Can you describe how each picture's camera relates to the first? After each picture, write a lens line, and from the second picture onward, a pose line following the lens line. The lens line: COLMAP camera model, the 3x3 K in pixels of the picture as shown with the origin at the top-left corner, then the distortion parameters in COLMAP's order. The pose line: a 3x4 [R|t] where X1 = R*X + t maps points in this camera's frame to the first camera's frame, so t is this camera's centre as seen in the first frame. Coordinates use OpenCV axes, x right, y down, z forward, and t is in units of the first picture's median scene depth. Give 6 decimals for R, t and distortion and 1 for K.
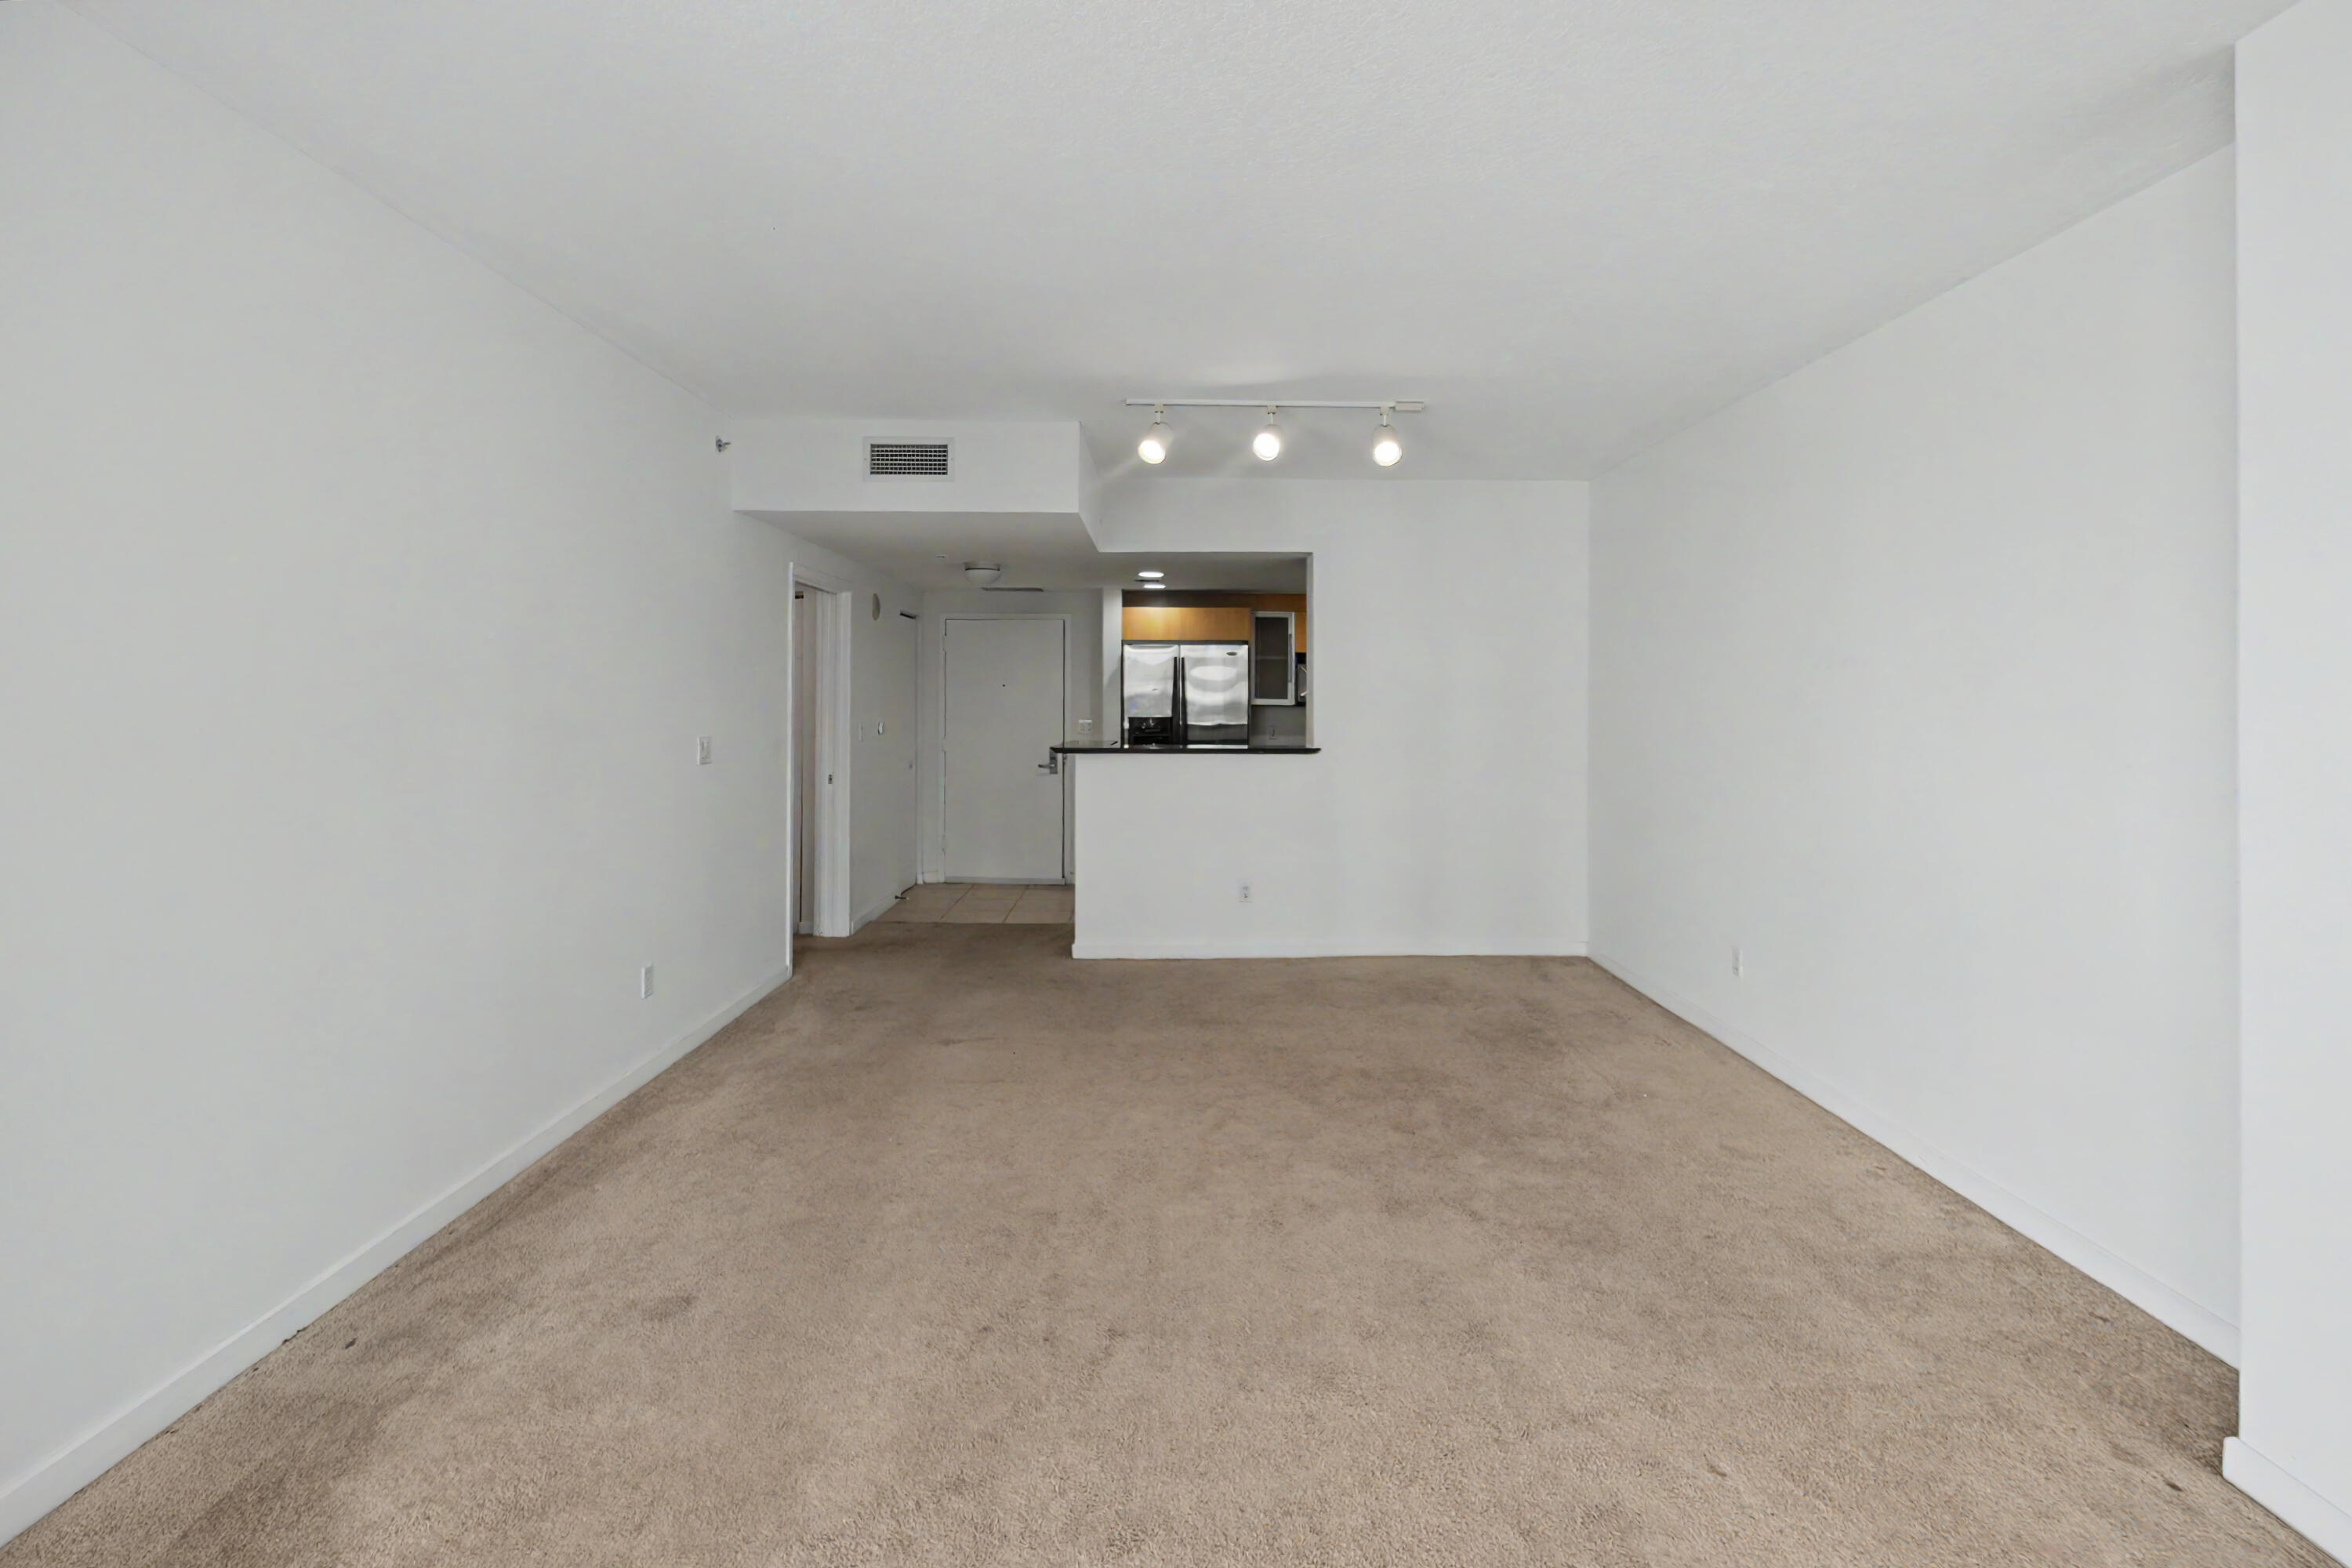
lens RADIAL K [[1099.0, 0, 1177.5], [0, 1099.0, 679.1], [0, 0, 1]] dist [0.011839, -0.014181]
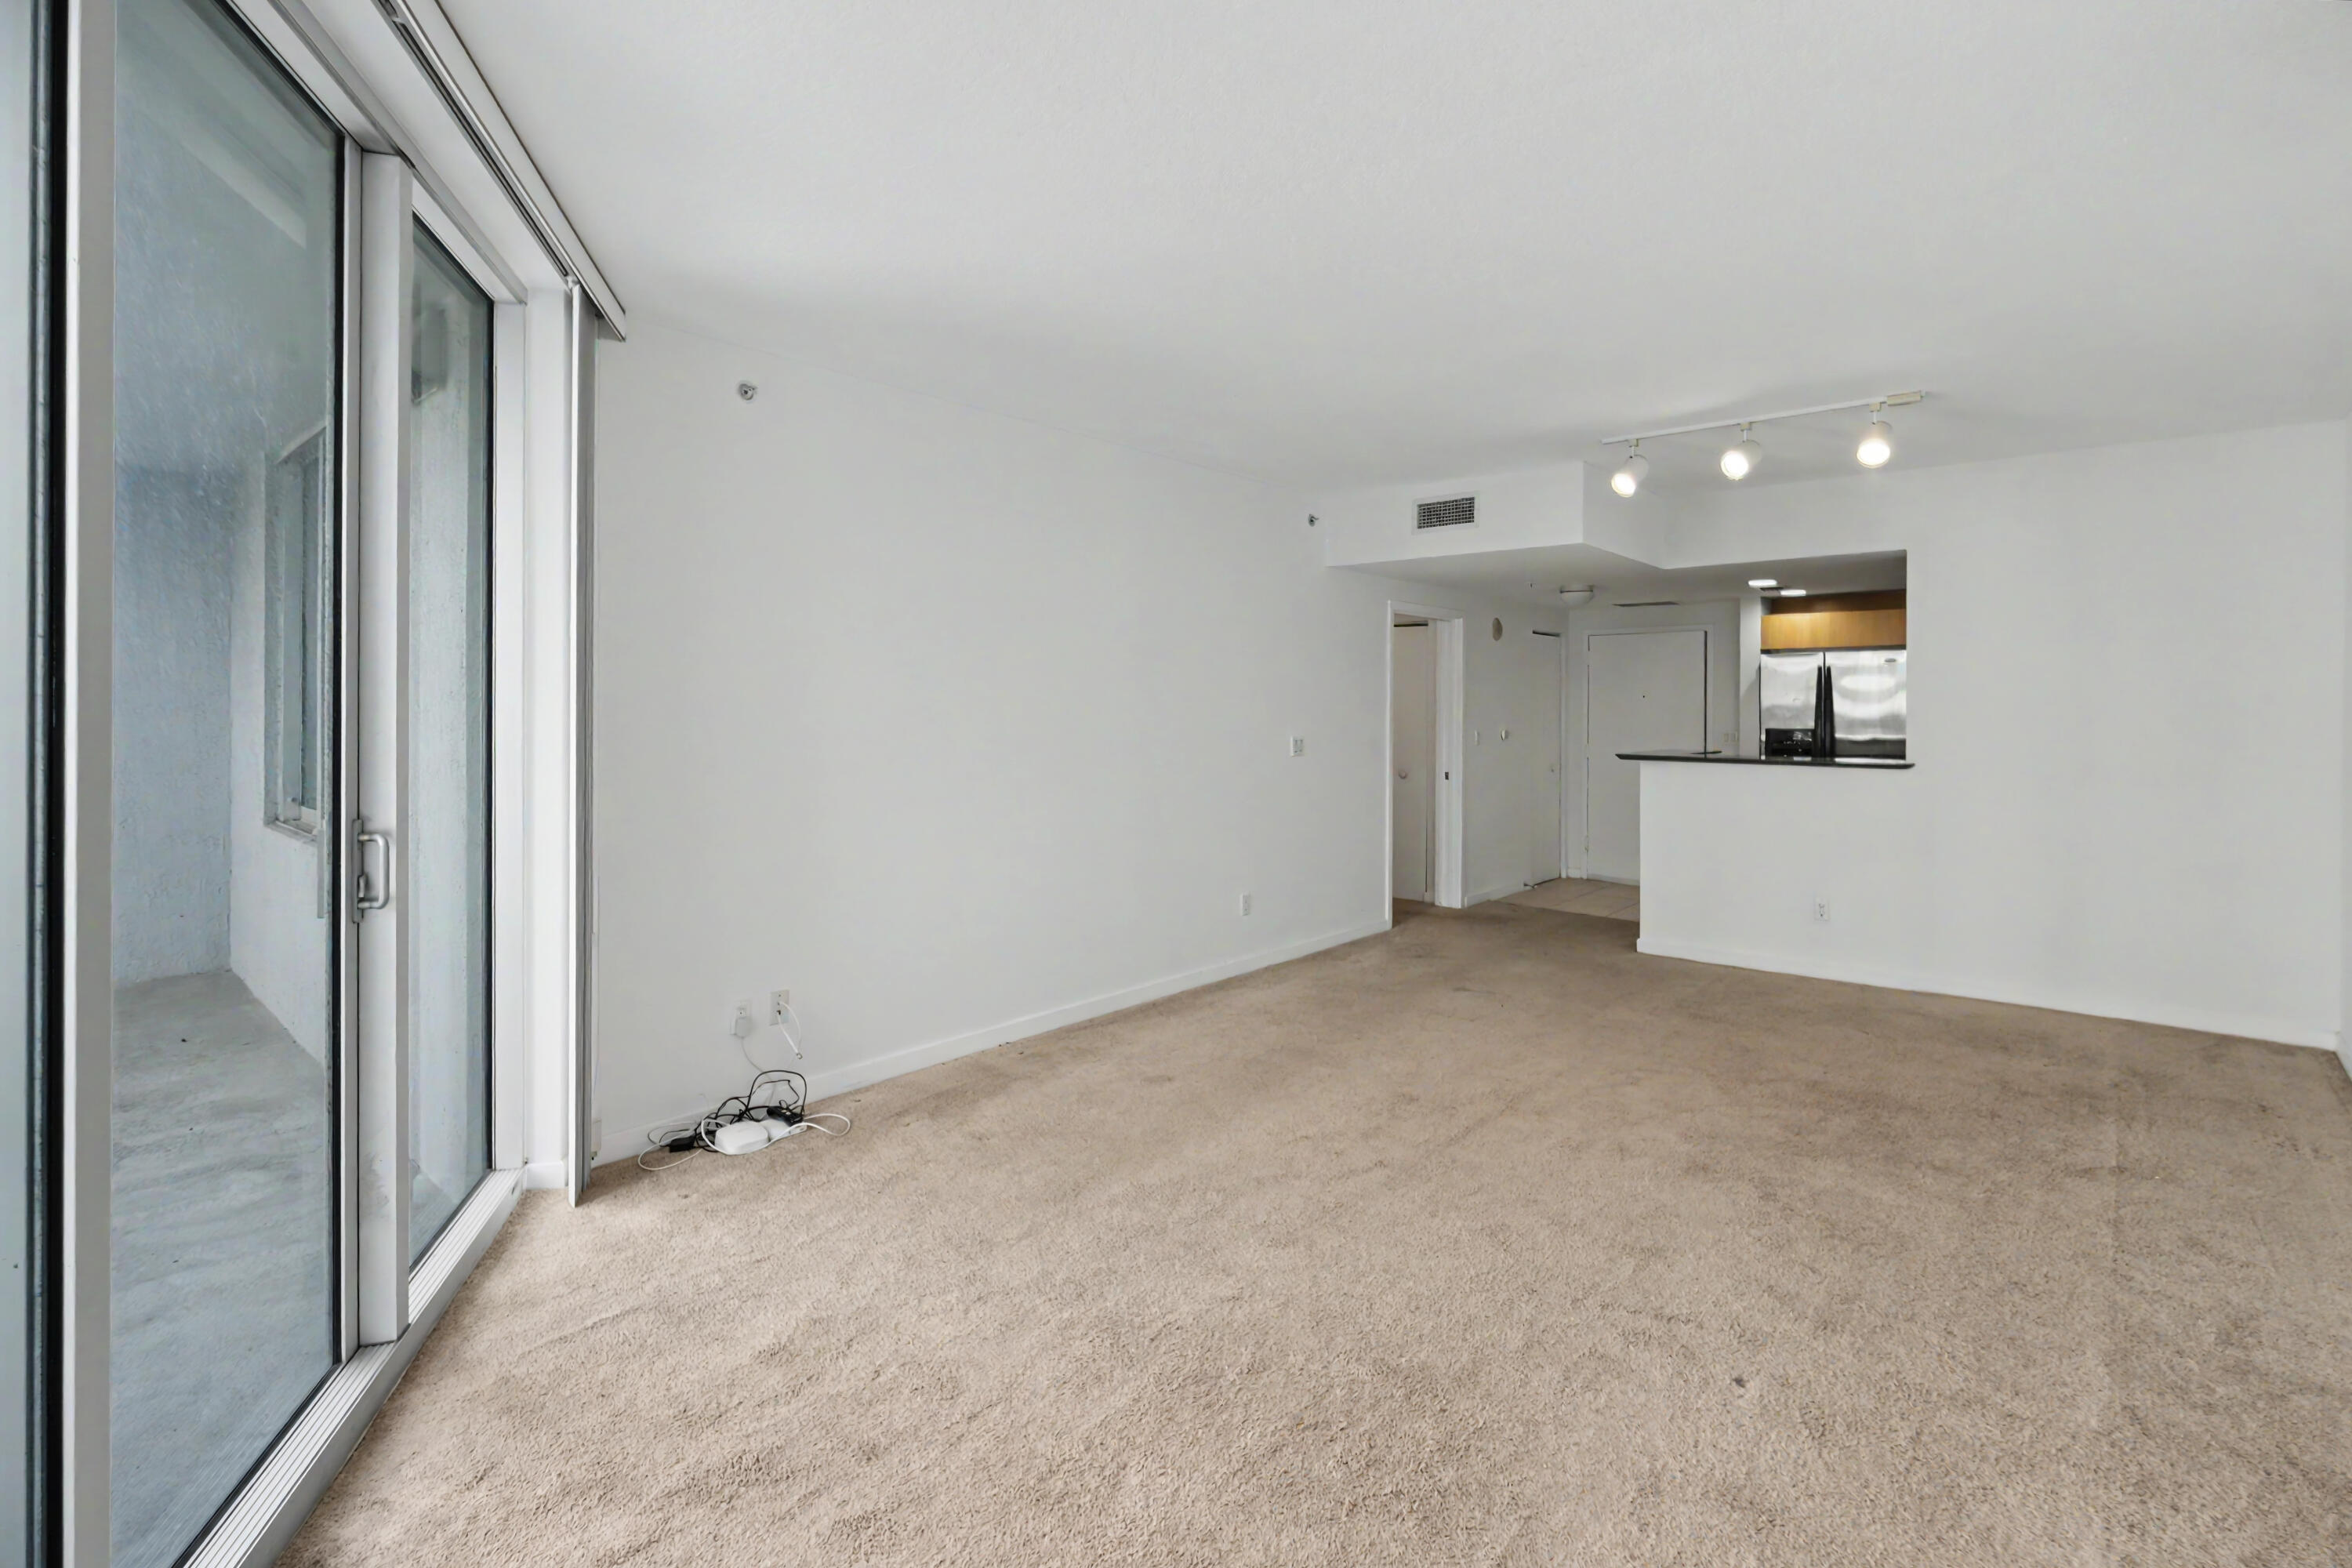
lens RADIAL K [[1077.4, 0, 1182.5], [0, 1077.4, 720.2], [0, 0, 1]] dist [-0.009908, 0.000235]
pose [[0.746702, 0.008084, -0.665110, 0.254306], [0.011146, 0.999634, 0.024664, -0.002692], [0.665066, -0.025830, 0.746338, -0.066856]]
